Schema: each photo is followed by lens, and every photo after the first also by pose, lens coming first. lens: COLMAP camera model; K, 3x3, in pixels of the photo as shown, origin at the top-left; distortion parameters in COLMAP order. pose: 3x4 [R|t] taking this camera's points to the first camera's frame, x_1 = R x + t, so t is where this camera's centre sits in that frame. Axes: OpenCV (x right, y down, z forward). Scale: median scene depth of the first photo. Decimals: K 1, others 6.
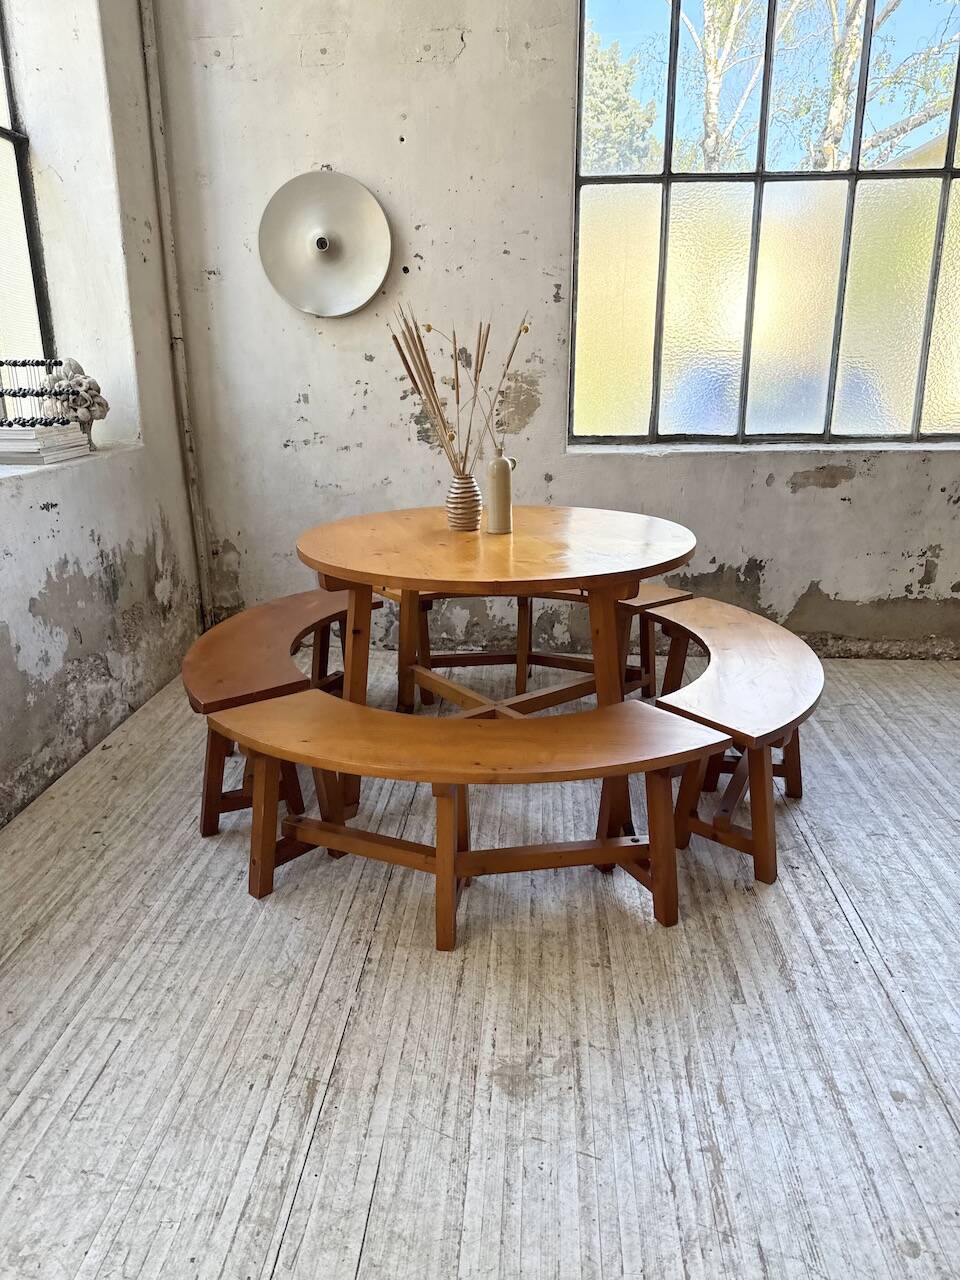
lens RADIAL K [[908.3, 0, 471.8], [0, 908.3, 631.4], [0, 0, 1]] dist [0.017880, -0.033576]
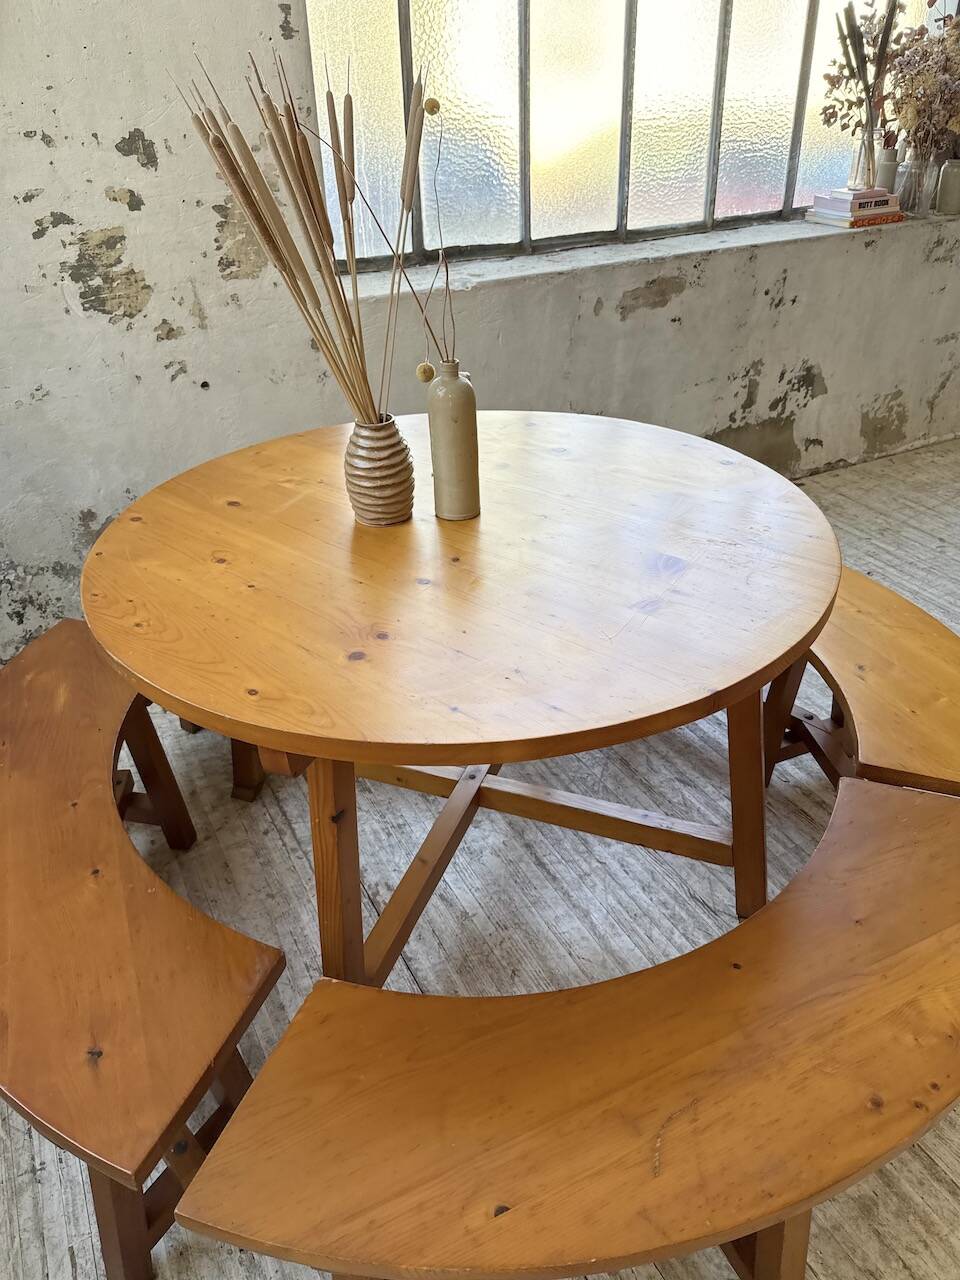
lens RADIAL K [[908.3, 0, 483.3], [0, 908.3, 633.7], [0, 0, 1]] dist [0.017880, -0.033576]
pose [[0.841889, -0.294754, 0.452044, -0.235096], [0.176641, 0.942029, 0.285271, -0.200824], [-0.509923, -0.160317, 0.845149, 0.523856]]
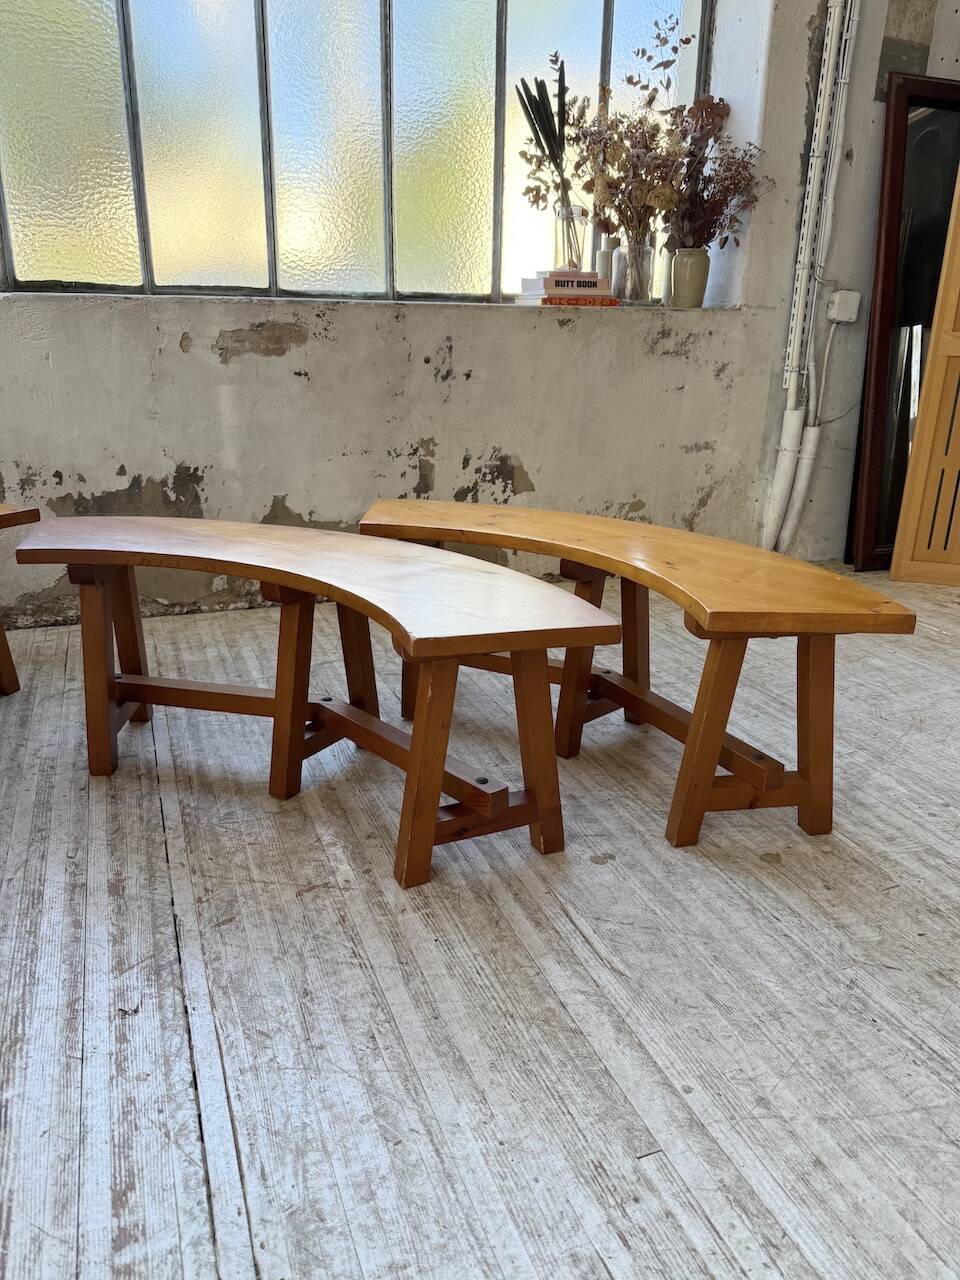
lens RADIAL K [[908.3, 0, 477.7], [0, 908.3, 645.6], [0, 0, 1]] dist [0.017880, -0.033576]
pose [[0.900411, -0.121760, 0.417654, 0.301468], [0.106746, 0.992521, 0.059220, 0.050538], [-0.421741, -0.008740, 0.906674, 0.428627]]
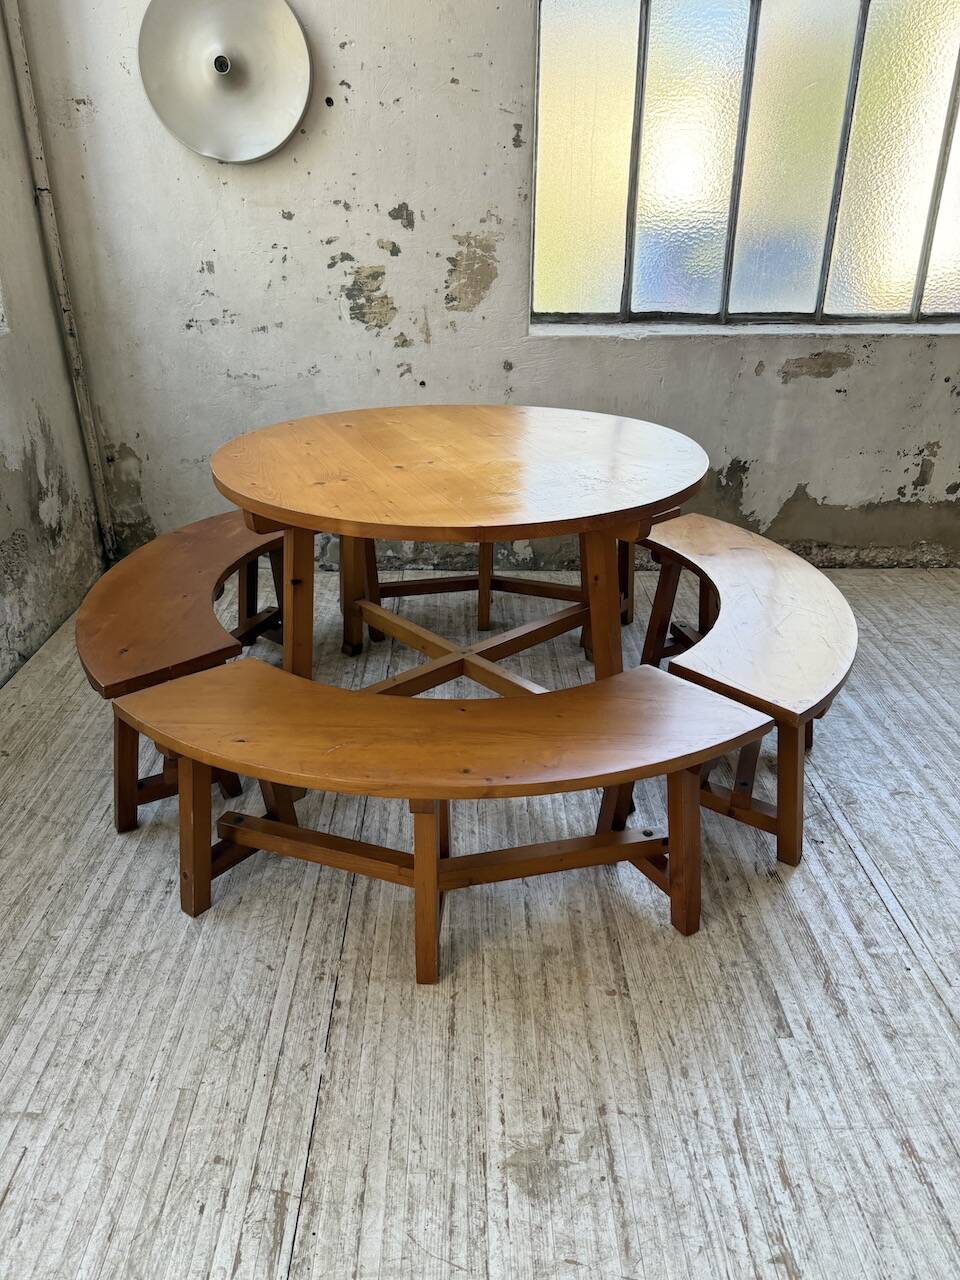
lens RADIAL K [[908.3, 0, 480.0], [0, 908.3, 642.7], [0, 0, 1]] dist [0.017880, -0.033576]
pose [[0.995576, -0.031584, 0.088487, -0.035784], [0.018067, 0.988583, 0.149588, -0.058545], [-0.092201, -0.147328, 0.984781, 0.173132]]
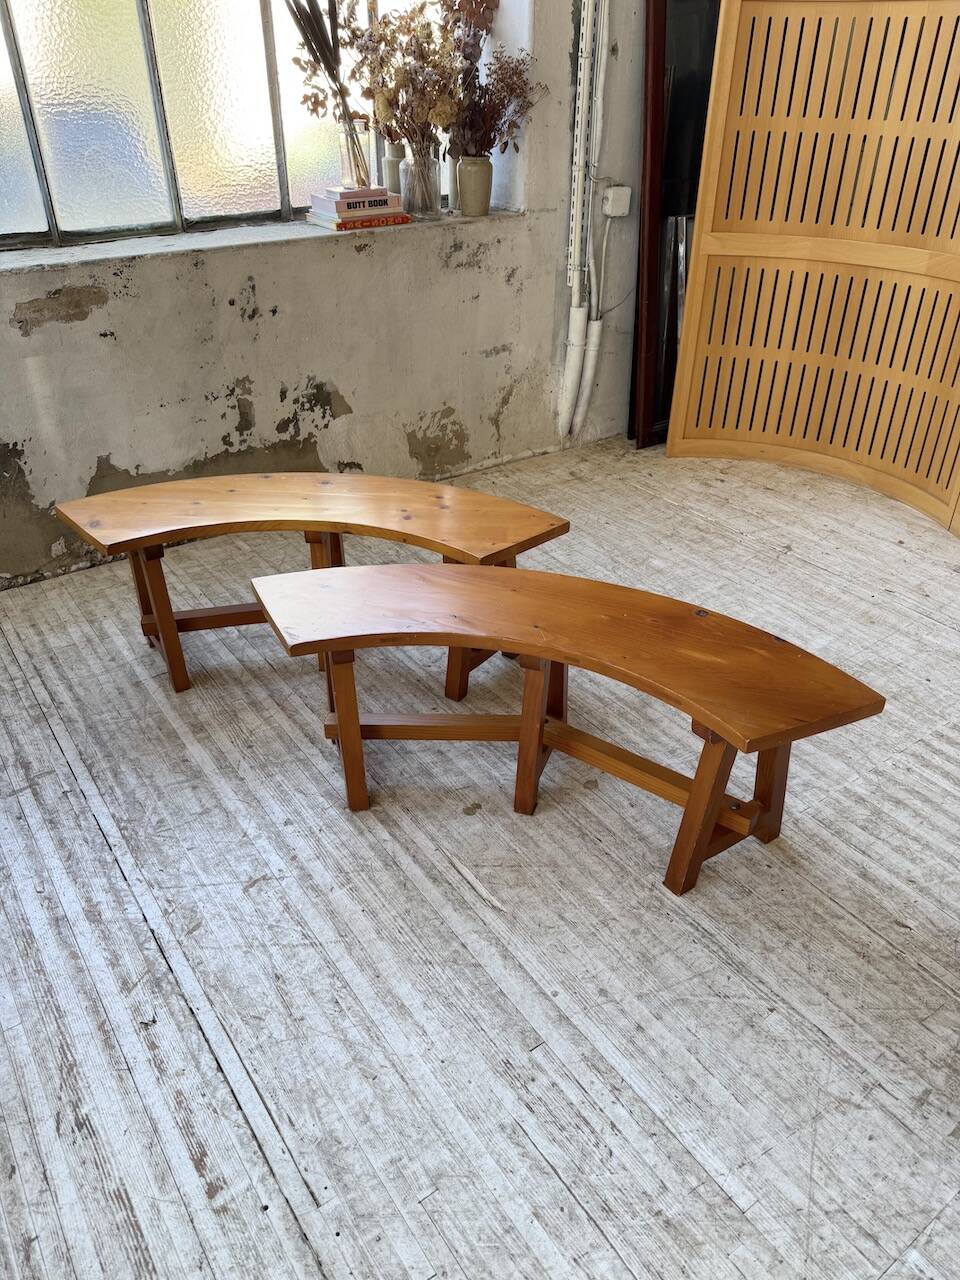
lens RADIAL K [[908.3, 0, 488.0], [0, 908.3, 646.0], [0, 0, 1]] dist [0.017880, -0.033576]
pose [[0.766089, -0.337874, 0.546762, 0.242810], [0.179506, 0.929305, 0.322755, -0.134717], [-0.617159, -0.149112, 0.772580, 0.347936]]
